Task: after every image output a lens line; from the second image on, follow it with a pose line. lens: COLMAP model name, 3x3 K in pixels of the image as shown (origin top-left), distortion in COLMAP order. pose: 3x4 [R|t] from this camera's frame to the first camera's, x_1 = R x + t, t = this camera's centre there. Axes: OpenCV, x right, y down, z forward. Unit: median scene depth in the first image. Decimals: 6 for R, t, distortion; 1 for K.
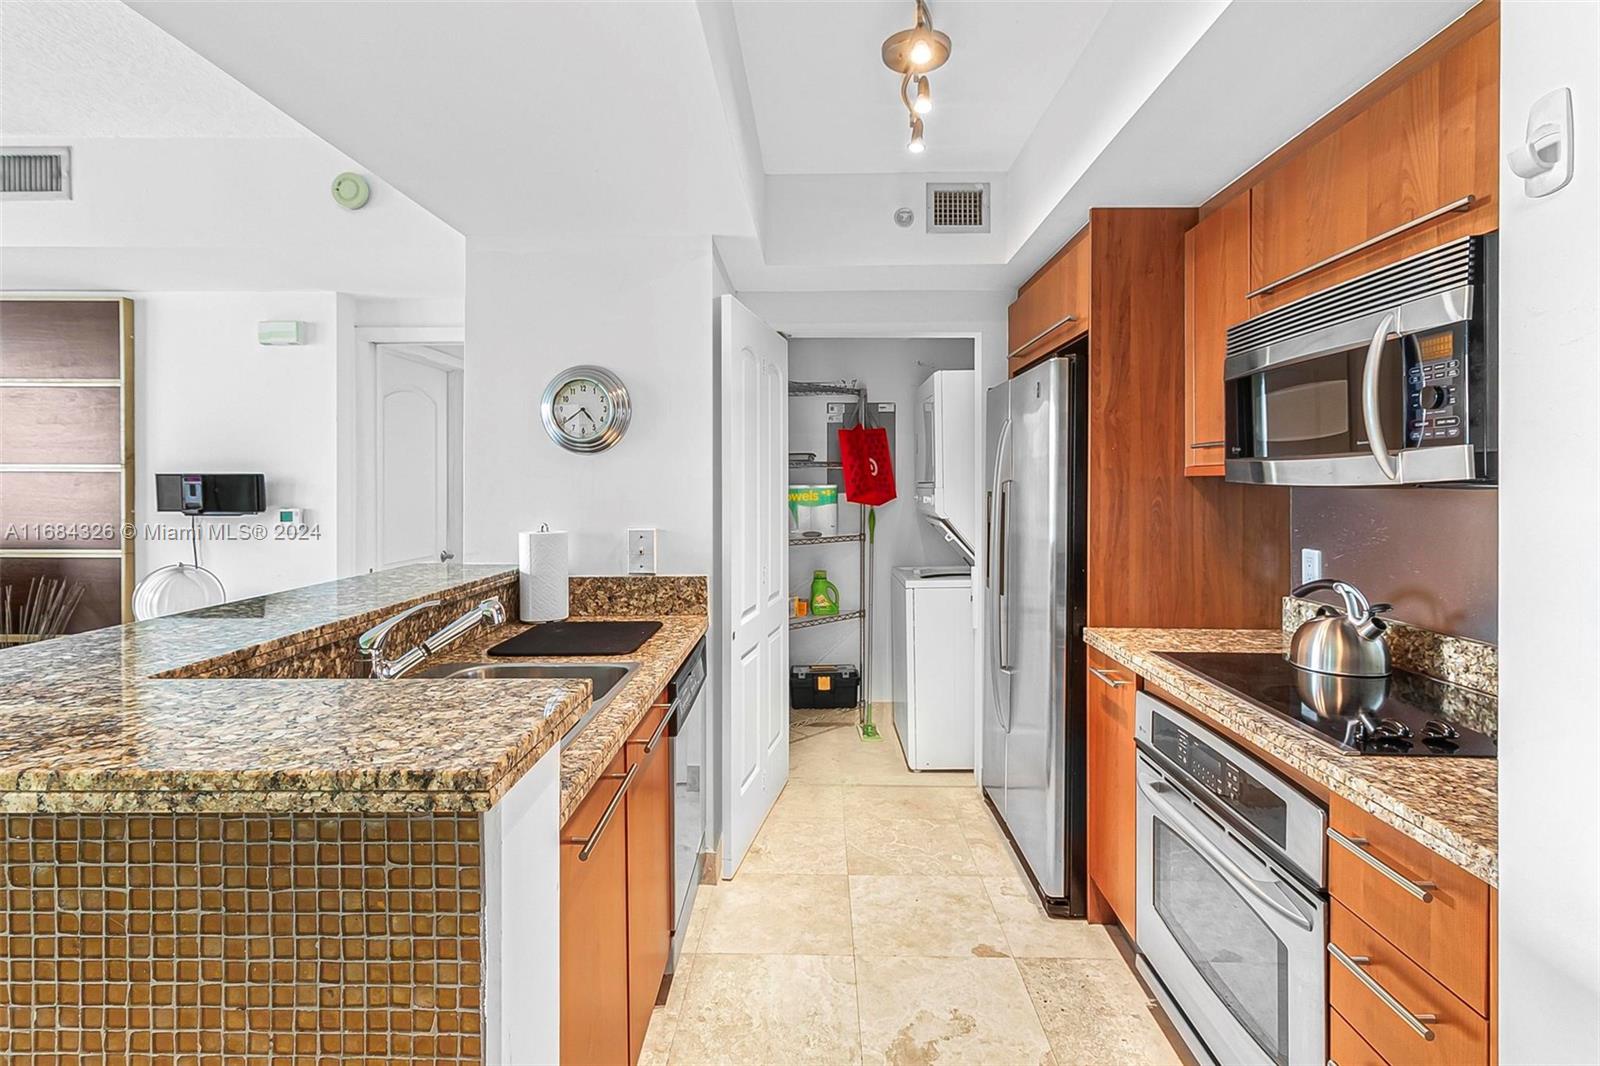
lens RADIAL K [[771.4, 0, 803.7], [0, 771.4, 487.3], [0, 0, 1]] dist [0.002665, 0.000884]
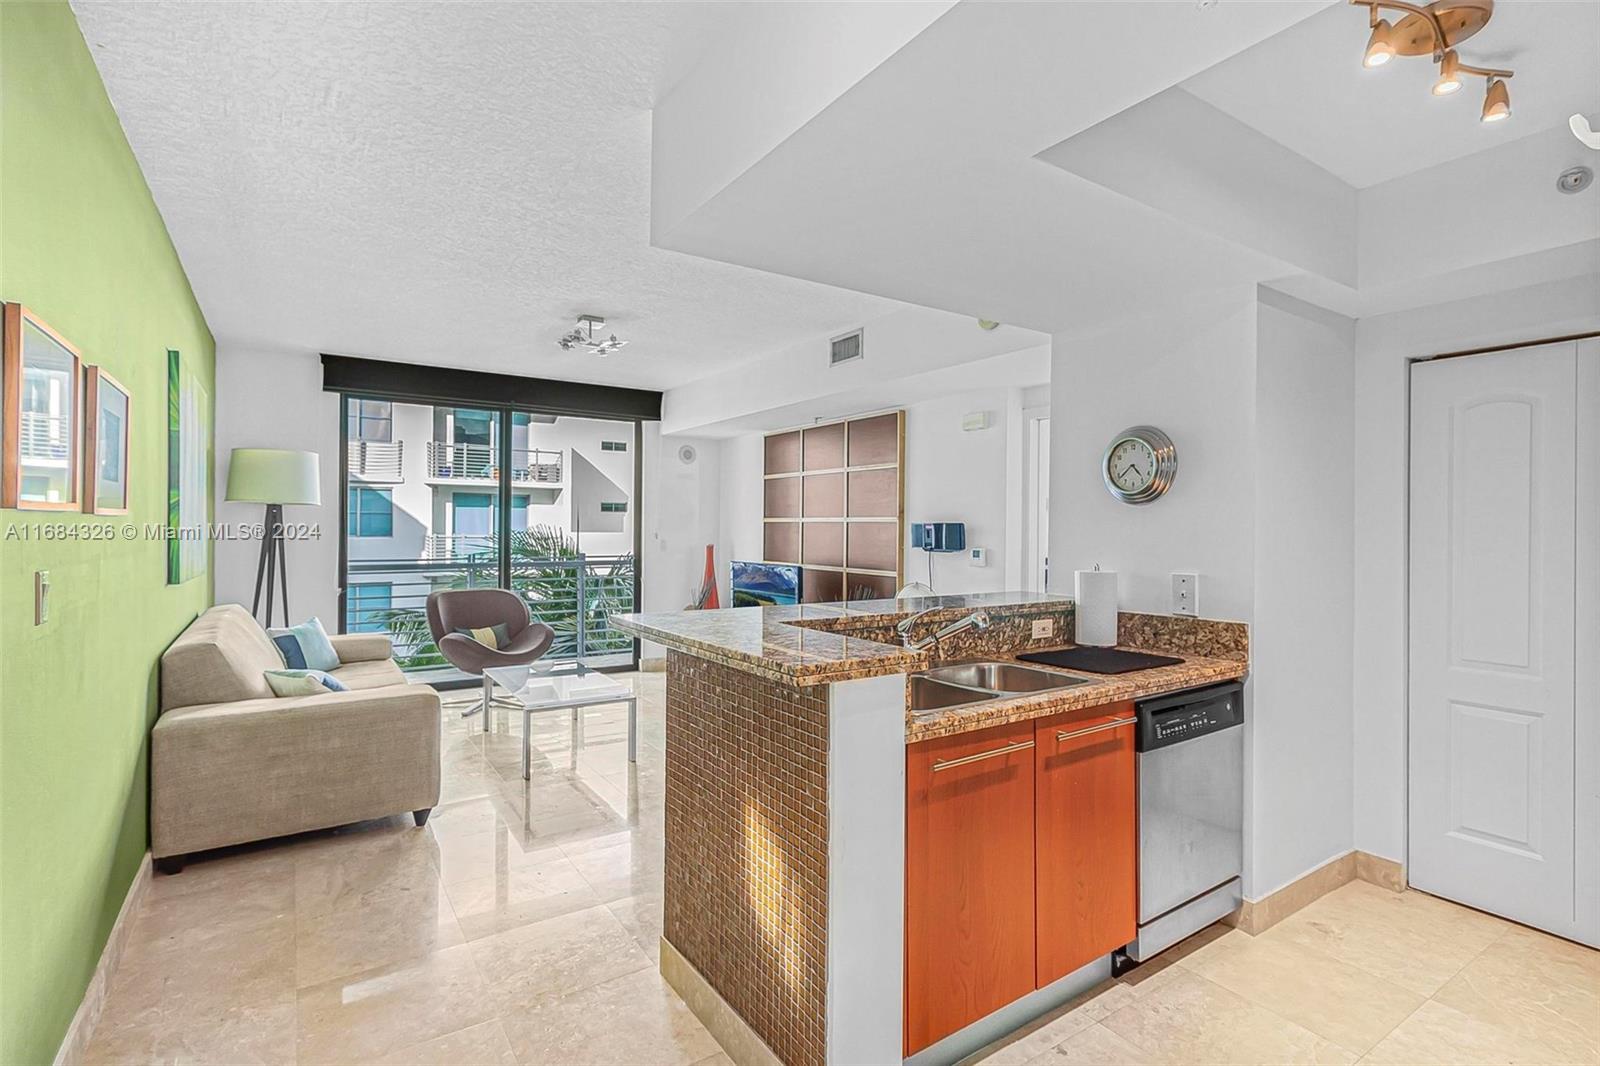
lens RADIAL K [[757.2, 0, 800.0], [0, 757.2, 533.0], [0, 0, 1]] dist [-0.000520, -0.000122]
pose [[0.567687, 0.009349, -0.823191, 0.354476], [-0.013140, 0.999911, 0.002295, 0.002408], [0.823140, 0.009514, 0.567759, -0.038093]]
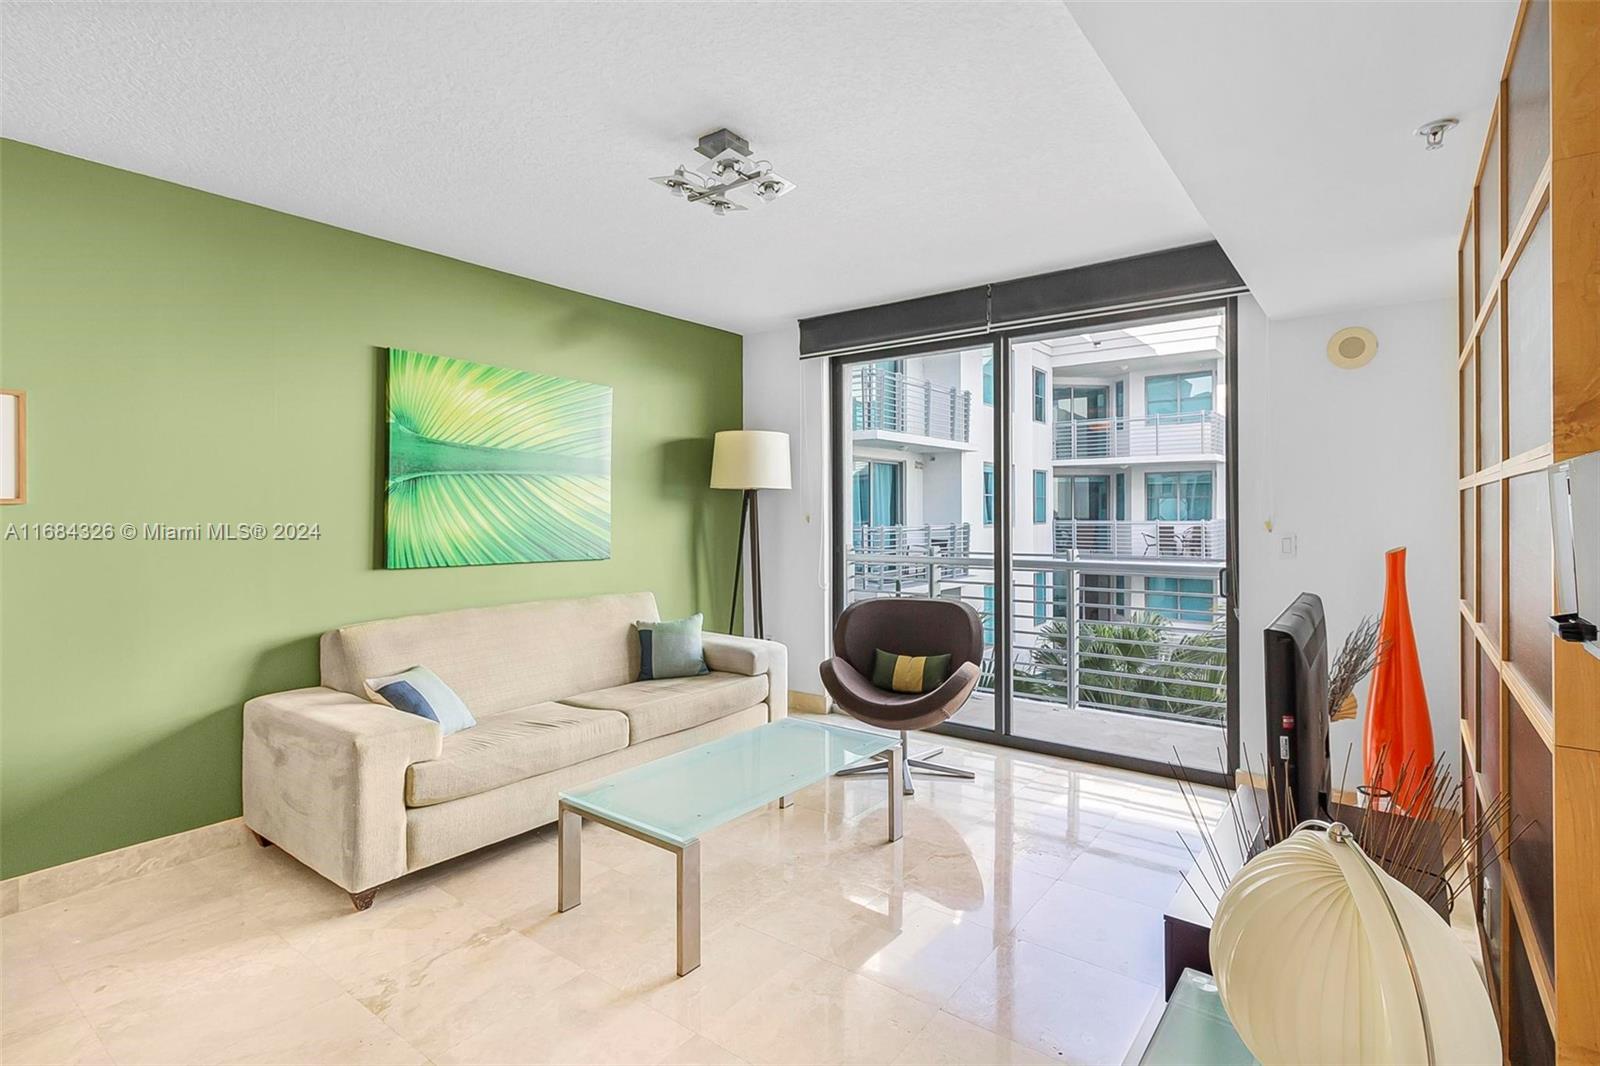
lens RADIAL K [[763.5, 0, 802.3], [0, 763.5, 511.3], [0, 0, 1]] dist [-0.000380, -0.000113]
pose [[-0.600226, 0.000196, -0.799831, -0.646782], [-0.001863, 0.999997, 0.001644, 0.000685], [0.799829, 0.002477, -0.600223, 1.217450]]
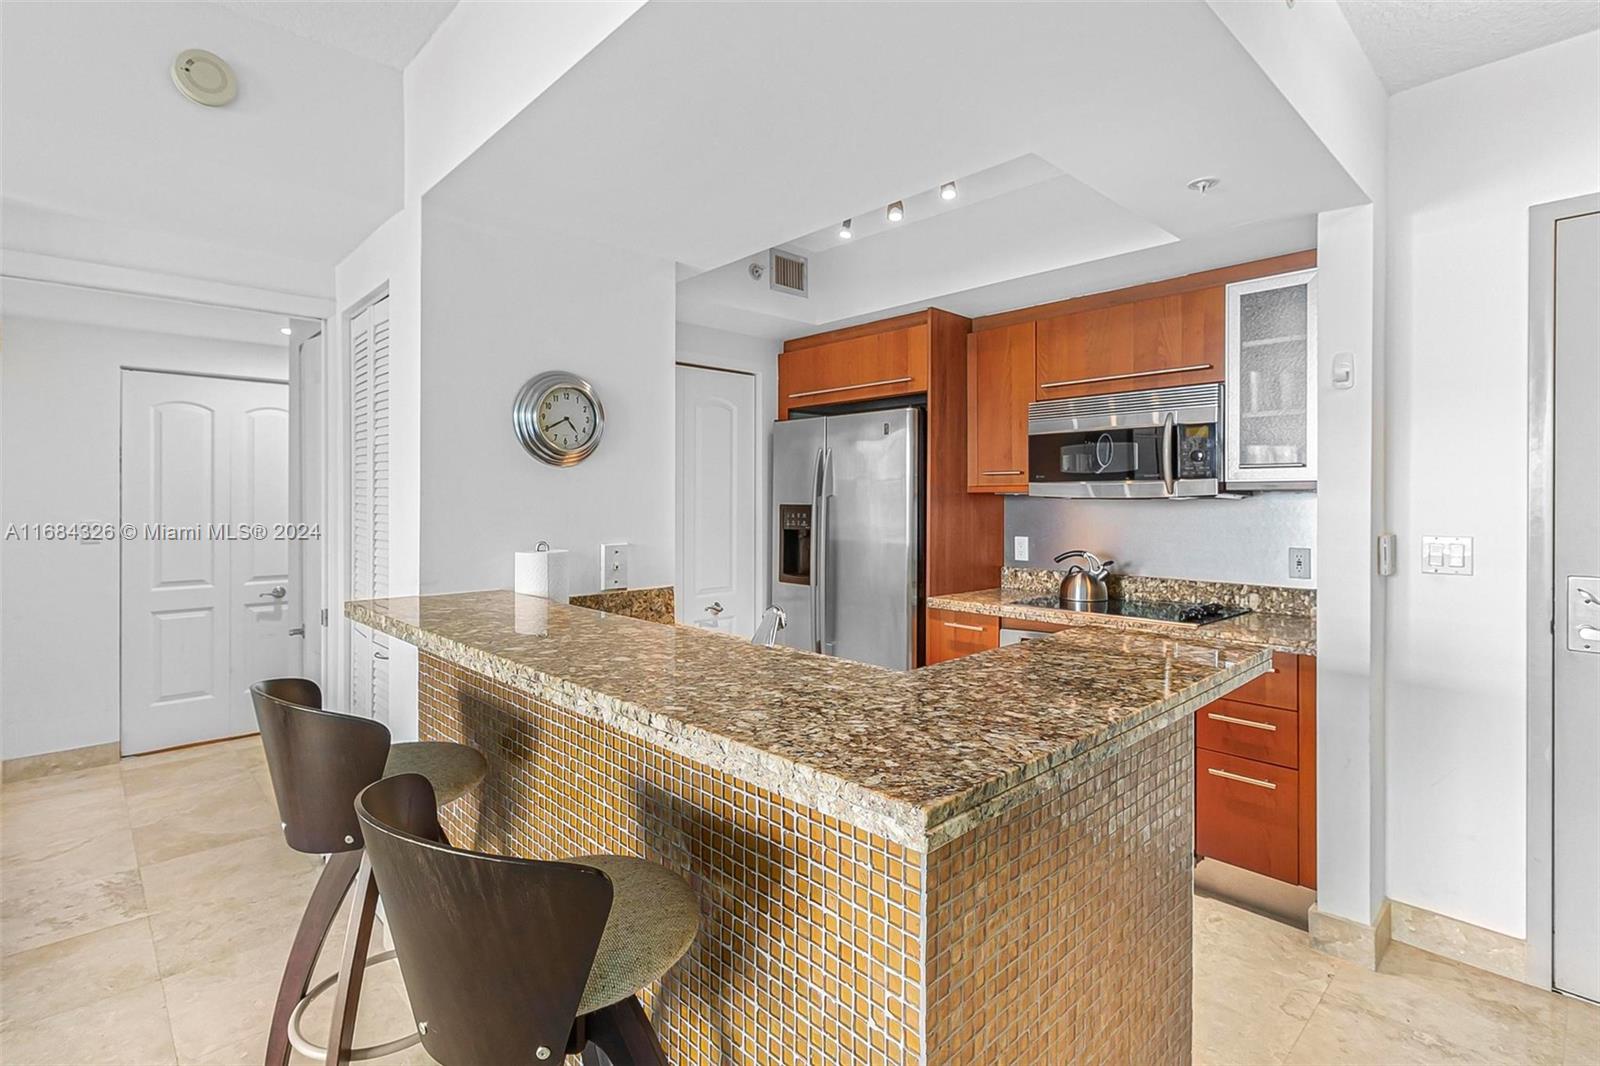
lens RADIAL K [[773.5, 0, 806.6], [0, 773.5, 502.0], [0, 0, 1]] dist [0.004467, 0.000885]
pose [[0.705830, -0.004244, 0.708369, -0.741960], [0.006448, 0.999979, -0.000433, 0.002633], [-0.708352, 0.004873, 0.705843, 0.130751]]
